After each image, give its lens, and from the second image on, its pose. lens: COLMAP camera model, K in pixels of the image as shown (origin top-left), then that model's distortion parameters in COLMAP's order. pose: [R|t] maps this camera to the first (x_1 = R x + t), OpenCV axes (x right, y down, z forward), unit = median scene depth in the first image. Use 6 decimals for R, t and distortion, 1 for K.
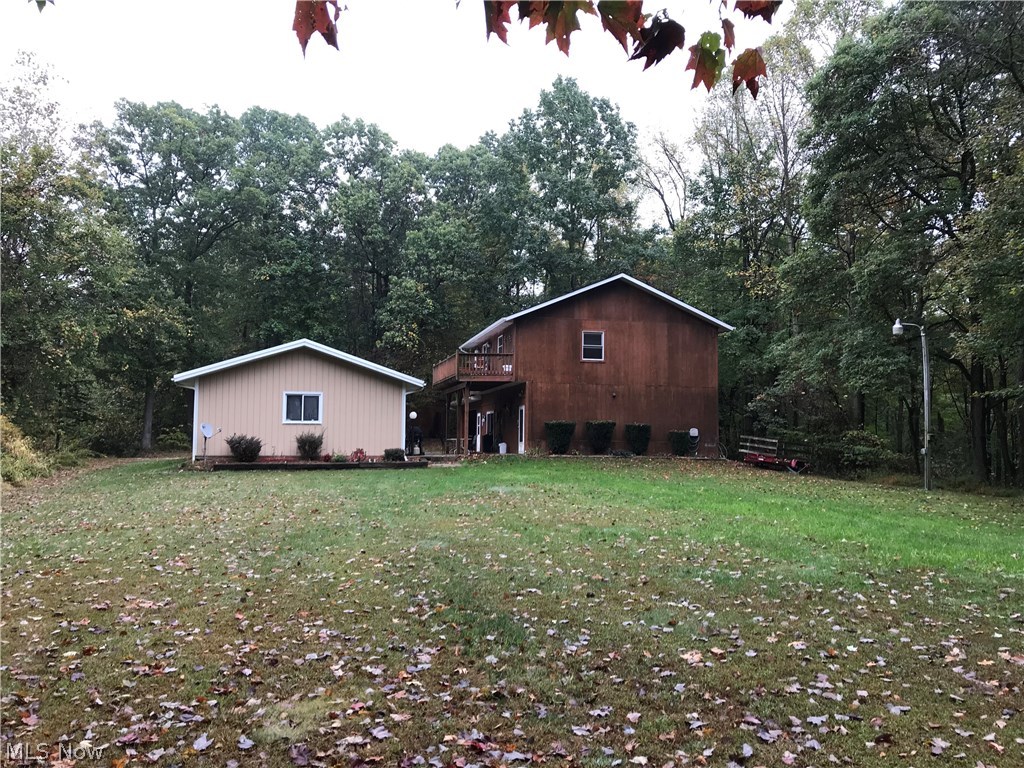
lens RADIAL K [[850.3, 0, 506.9], [0, 850.3, 385.7], [0, 0, 1]] dist [0.046278, -0.057371]
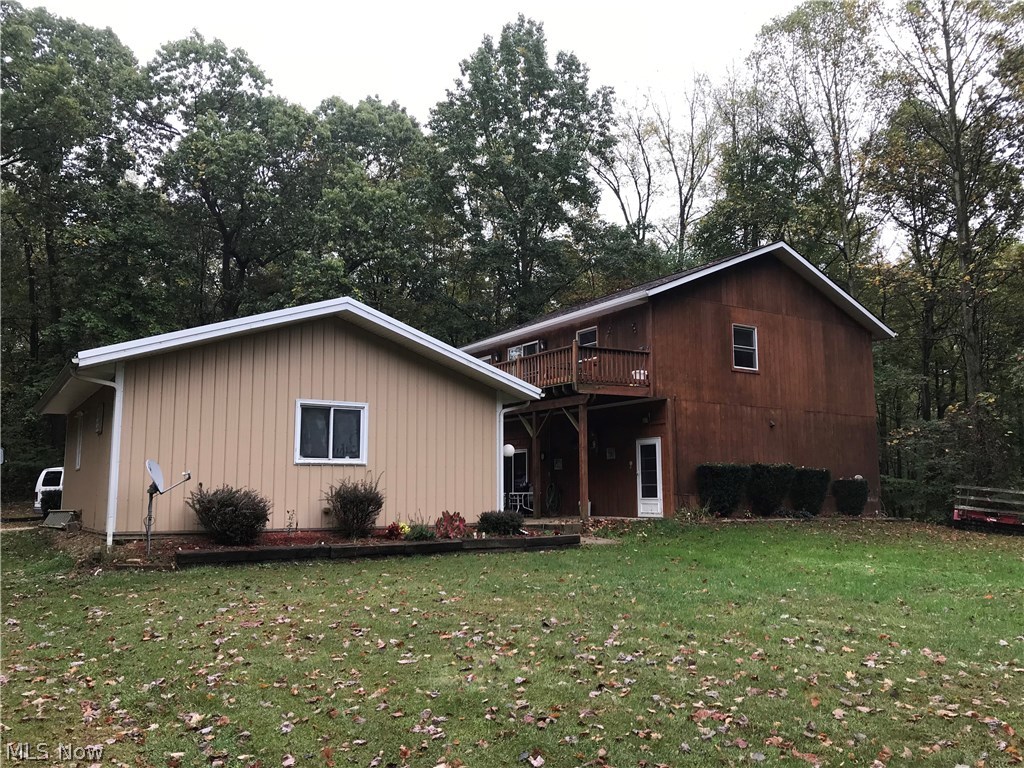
lens RADIAL K [[850.3, 0, 503.6], [0, 850.3, 381.7], [0, 0, 1]] dist [0.046278, -0.057371]
pose [[0.943428, 0.035880, 0.329629, -0.289288], [-0.013378, 0.997437, -0.070283, 0.027770], [-0.331307, 0.061897, 0.941491, 0.452063]]
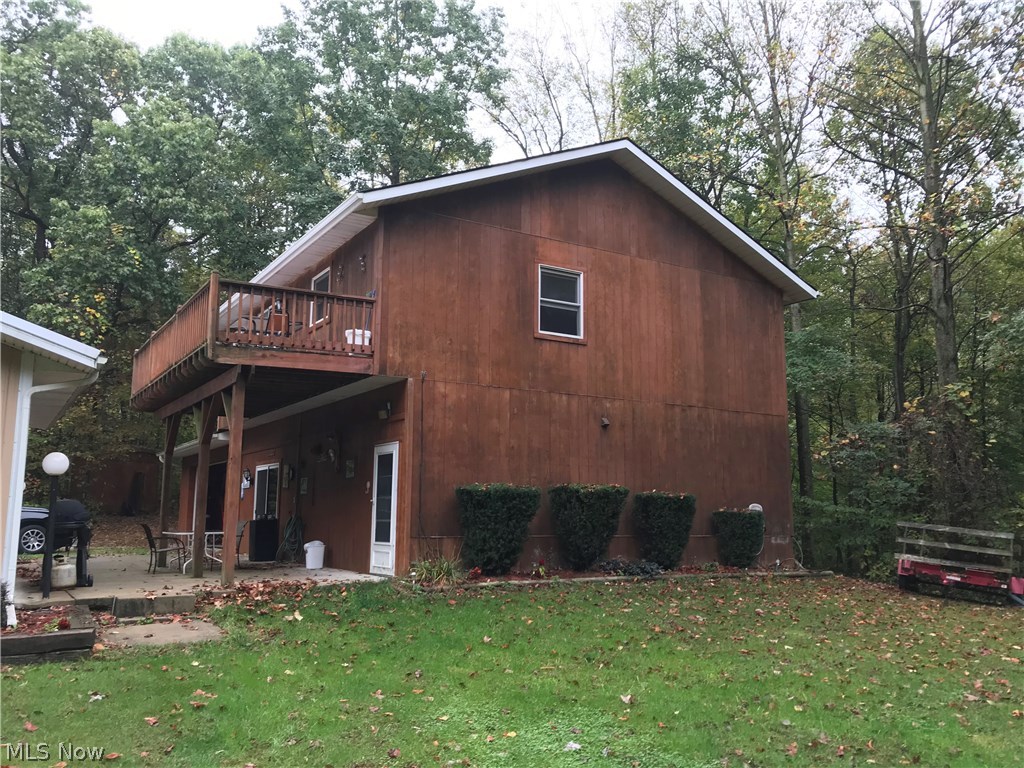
lens RADIAL K [[850.3, 0, 505.5], [0, 850.3, 376.3], [0, 0, 1]] dist [0.046278, -0.057371]
pose [[0.947742, 0.047827, 0.315434, -0.053429], [-0.018979, 0.995401, -0.093901, 0.028573], [-0.318474, 0.083008, 0.944290, 0.626032]]
